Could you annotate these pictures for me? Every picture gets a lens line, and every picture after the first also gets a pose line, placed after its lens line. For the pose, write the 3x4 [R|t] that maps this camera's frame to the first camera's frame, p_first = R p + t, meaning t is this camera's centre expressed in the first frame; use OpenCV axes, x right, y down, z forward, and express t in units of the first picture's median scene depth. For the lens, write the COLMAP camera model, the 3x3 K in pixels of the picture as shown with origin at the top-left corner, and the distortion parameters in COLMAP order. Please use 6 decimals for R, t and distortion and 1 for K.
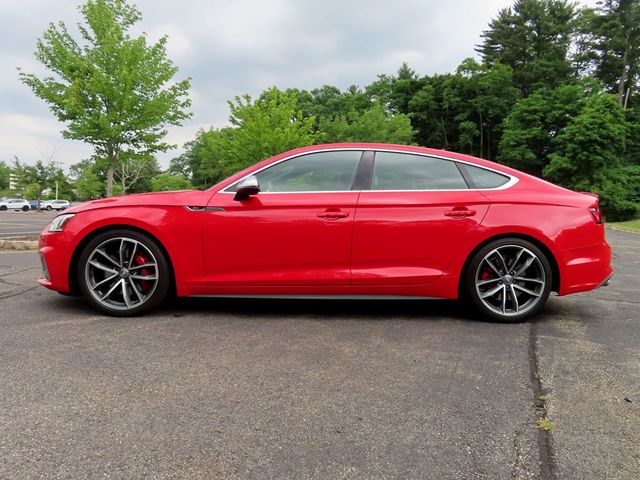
lens RADIAL K [[460.1, 0, 318.8], [0, 460.1, 240.3], [0, 0, 1]] dist [-0.013681, 0.011455]
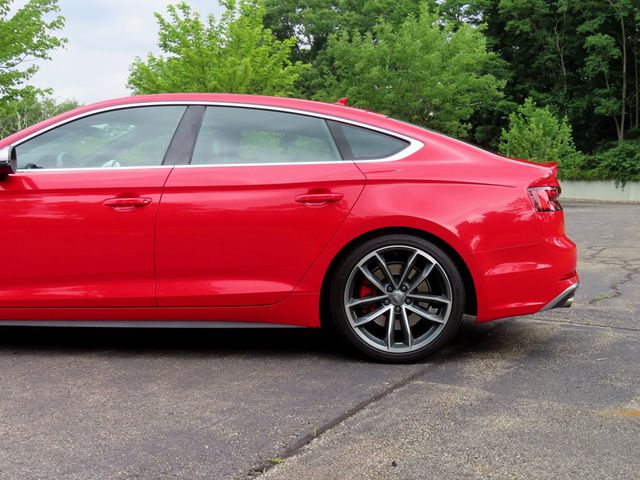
lens RADIAL K [[771.0, 0, 322.9], [0, 771.0, 244.6], [0, 0, 1]] dist [0.009814, 0.000000]
pose [[0.998423, -0.006388, -0.055782, 0.351455], [0.006840, 0.999945, 0.007912, -0.000202], [0.055728, -0.008281, 0.998412, -0.106863]]
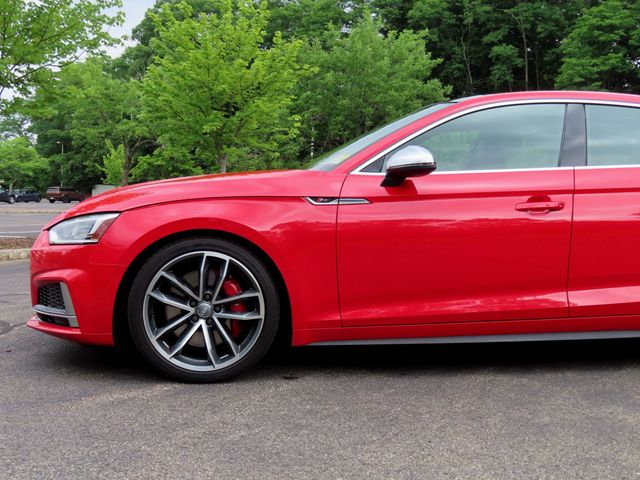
lens RADIAL K [[771.0, 0, 316.5], [0, 771.0, 235.1], [0, 0, 1]] dist [0.009814, 0.000000]
pose [[0.995726, -0.024486, 0.089057, -0.340442], [0.025461, 0.999627, -0.009835, -0.012456], [-0.088783, 0.012061, 0.995978, -0.020198]]
